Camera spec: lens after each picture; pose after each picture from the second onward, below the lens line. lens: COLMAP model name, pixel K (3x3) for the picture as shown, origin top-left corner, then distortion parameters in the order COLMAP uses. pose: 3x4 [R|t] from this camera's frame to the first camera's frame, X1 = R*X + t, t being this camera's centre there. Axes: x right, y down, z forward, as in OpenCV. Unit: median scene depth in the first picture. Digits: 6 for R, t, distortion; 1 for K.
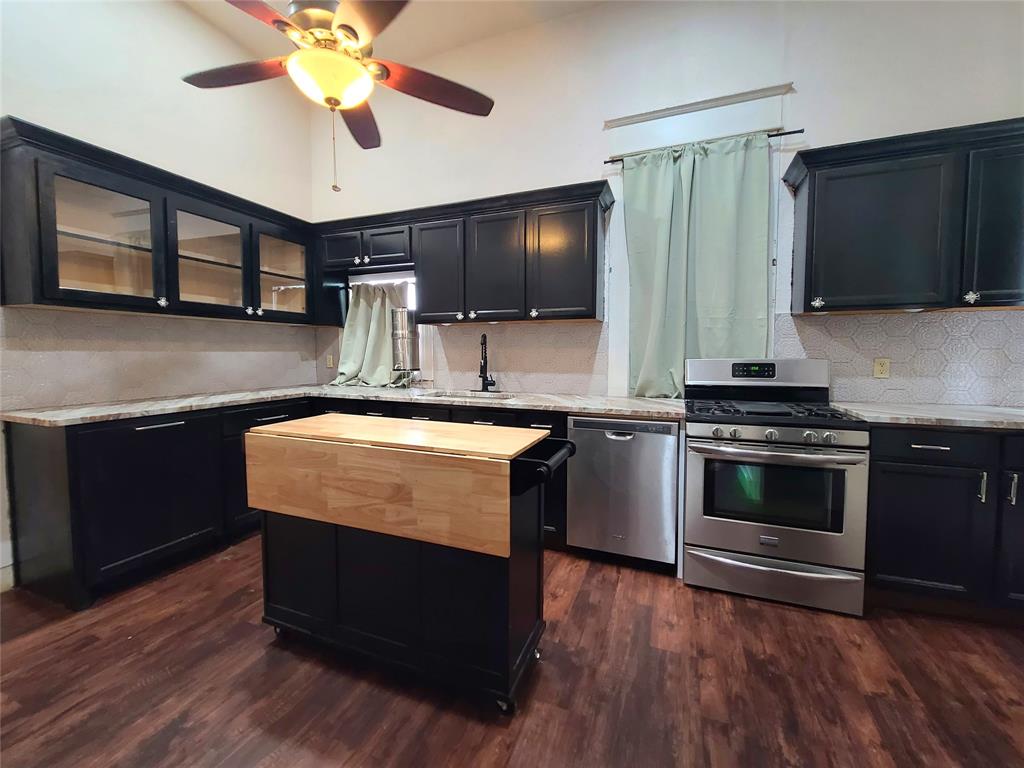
lens RADIAL K [[419.3, 0, 511.6], [0, 419.3, 377.7], [0, 0, 1]] dist [-0.001004, -0.000561]
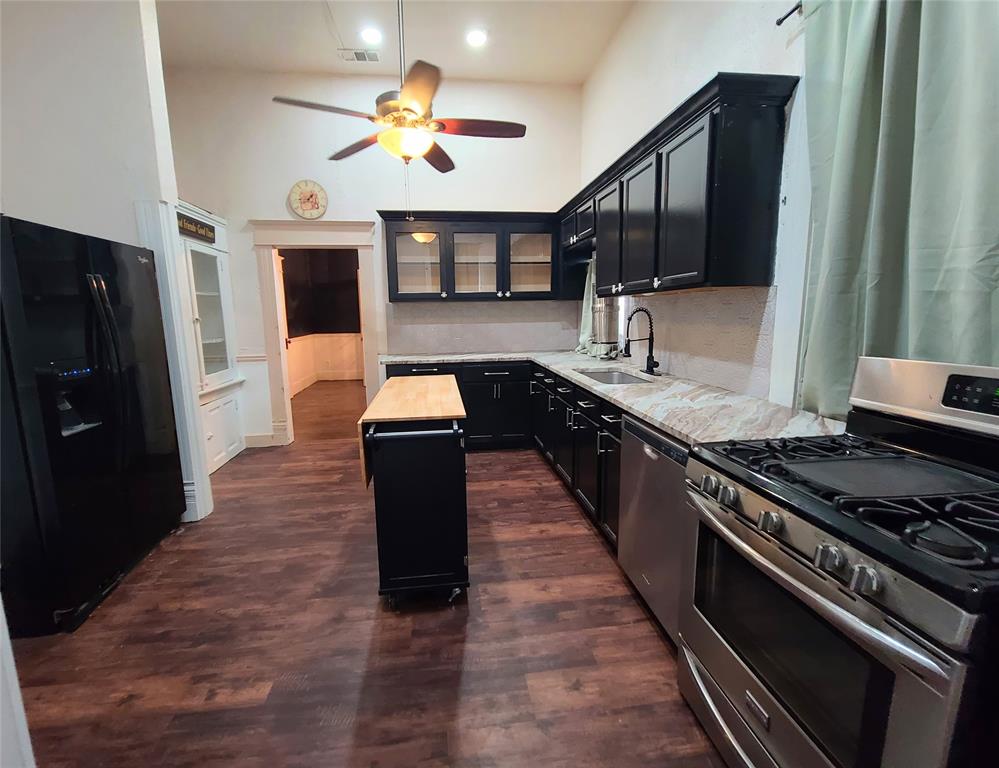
lens RADIAL K [[425.2, 0, 496.0], [0, 425.2, 378.6], [0, 0, 1]] dist [-0.001956, -0.000290]
pose [[0.470566, 0.127944, -0.873040, 0.656963], [-0.036871, 0.991418, 0.125419, -0.064158], [0.881594, -0.026828, 0.471245, 0.345831]]
